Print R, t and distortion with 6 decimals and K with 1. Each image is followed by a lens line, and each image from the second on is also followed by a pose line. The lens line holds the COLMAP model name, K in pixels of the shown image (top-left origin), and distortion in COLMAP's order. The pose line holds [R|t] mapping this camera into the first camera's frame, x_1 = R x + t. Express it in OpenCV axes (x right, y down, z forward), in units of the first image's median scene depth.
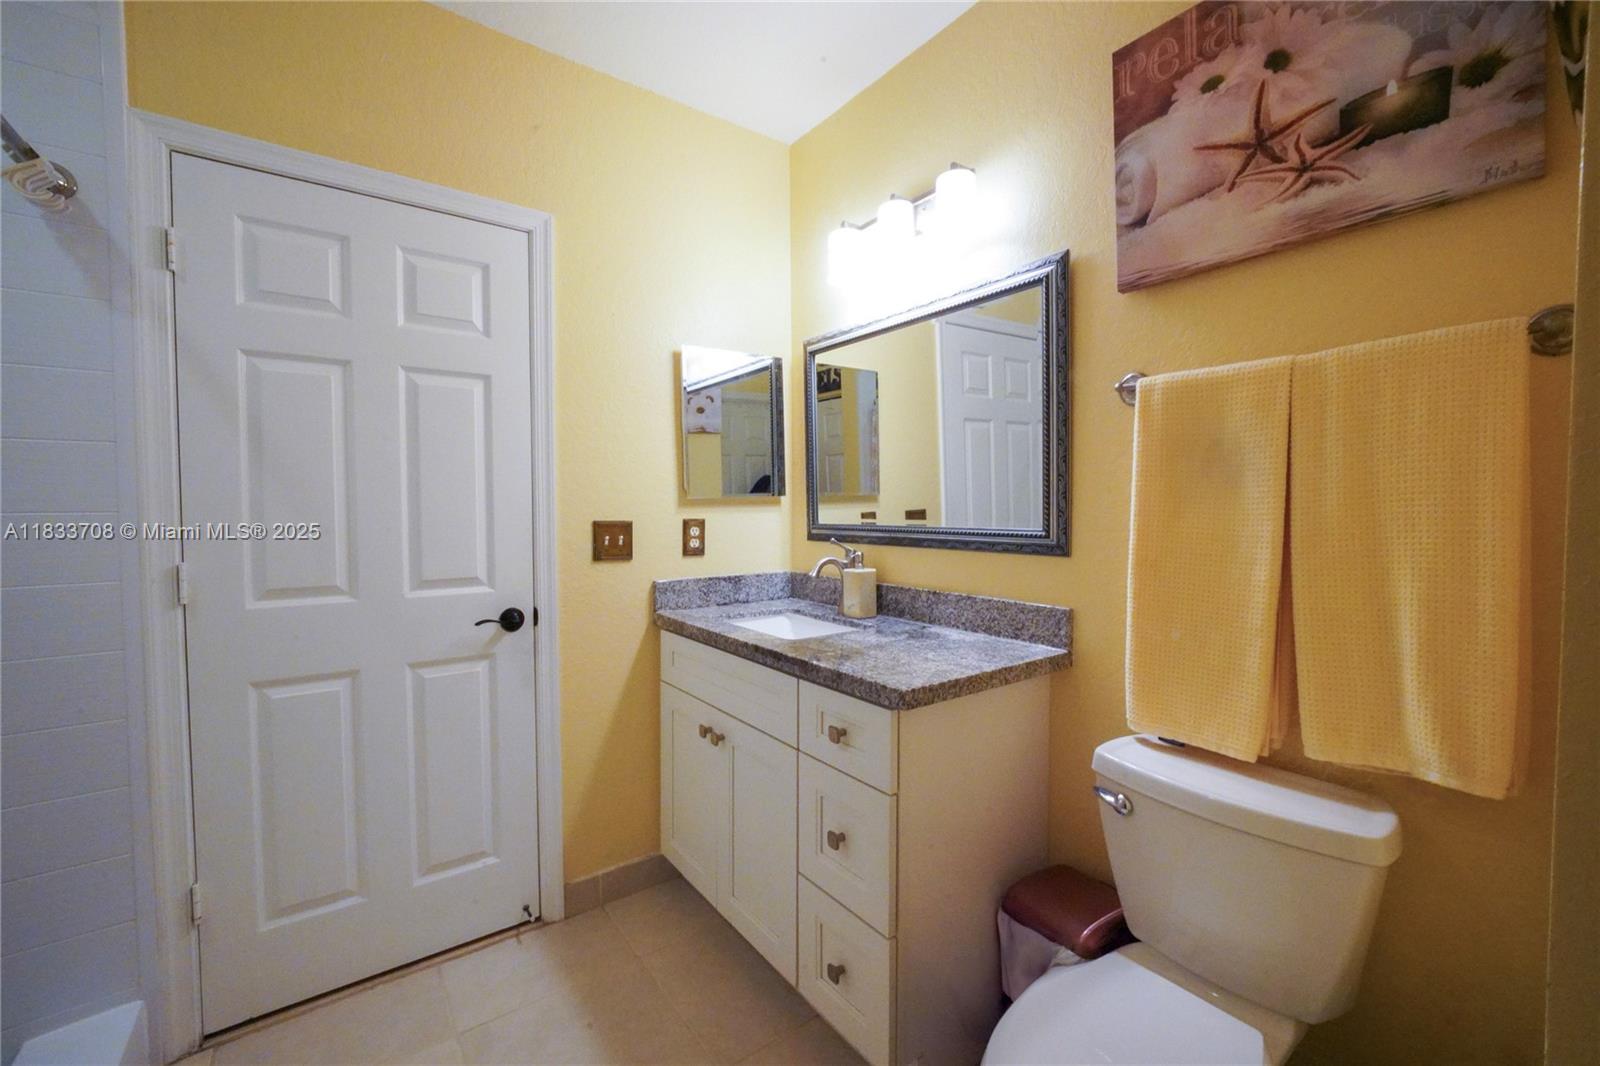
lens RADIAL K [[636.4, 0, 789.9], [0, 636.4, 533.1], [0, 0, 1]] dist [-0.031288, 0.003002]
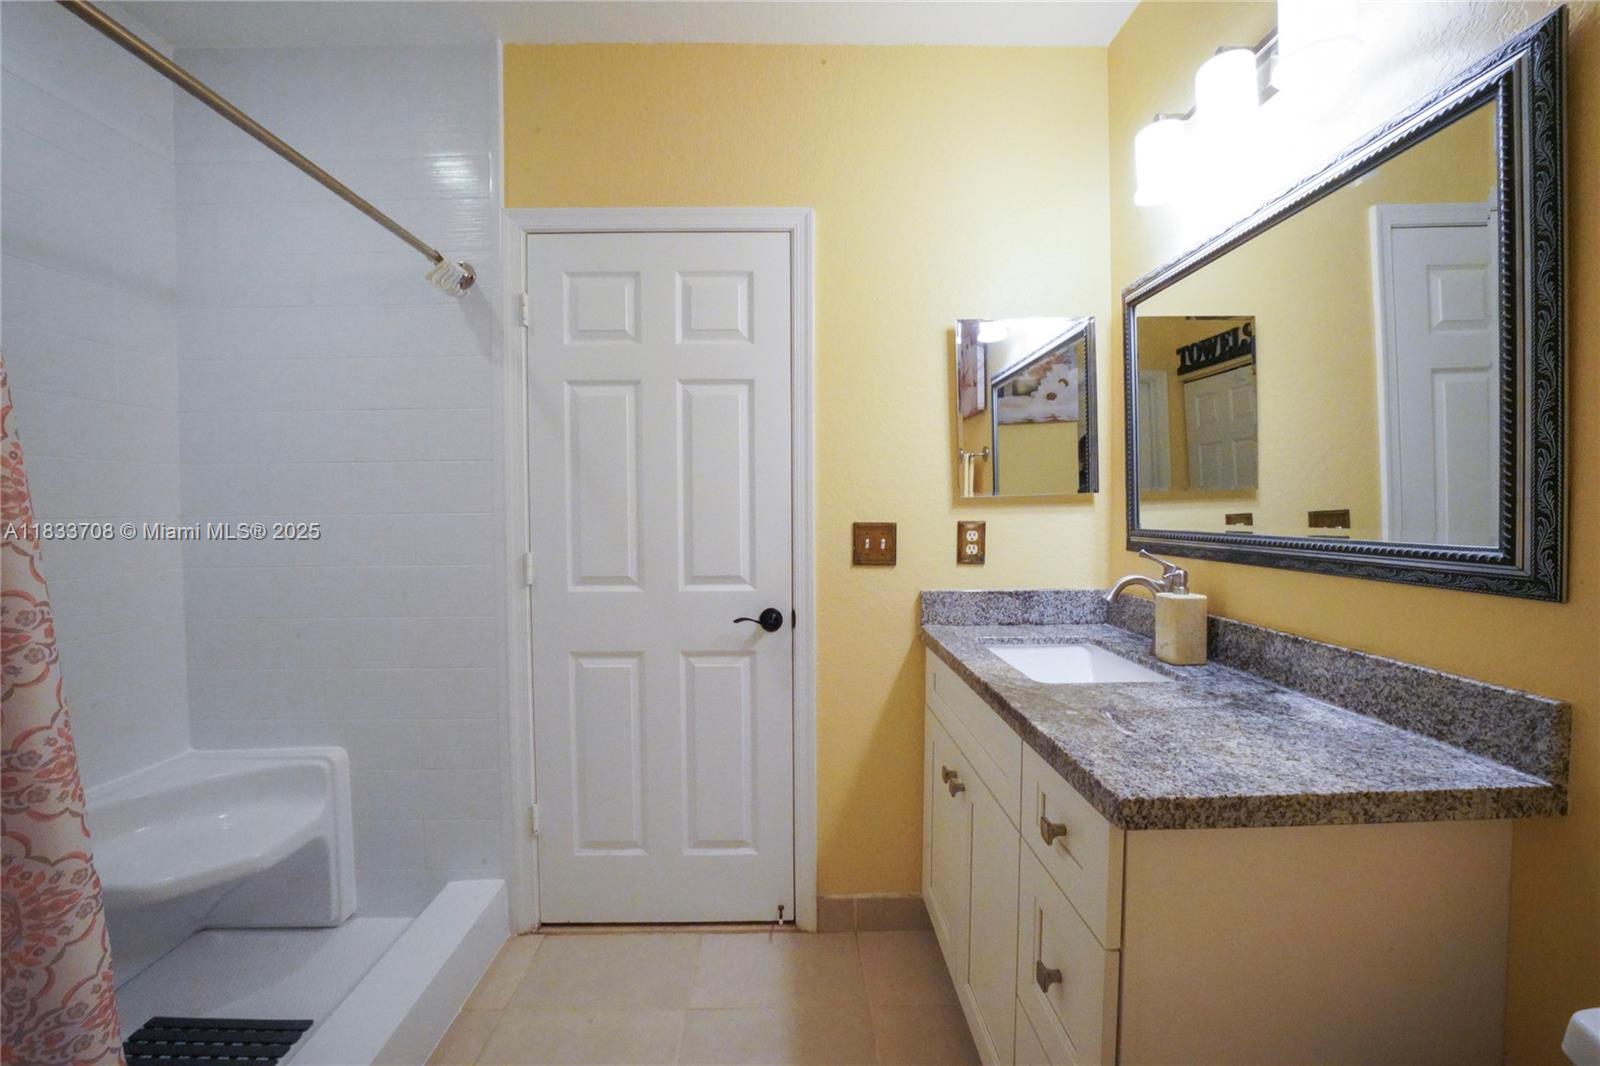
lens RADIAL K [[636.4, 0, 797.1], [0, 636.4, 531.3], [0, 0, 1]] dist [-0.031288, 0.003002]
pose [[0.818543, 0.018109, -0.574160, 0.193152], [-0.019652, 0.999801, 0.003518, -0.009412], [0.574110, 0.008404, 0.818735, 0.211414]]
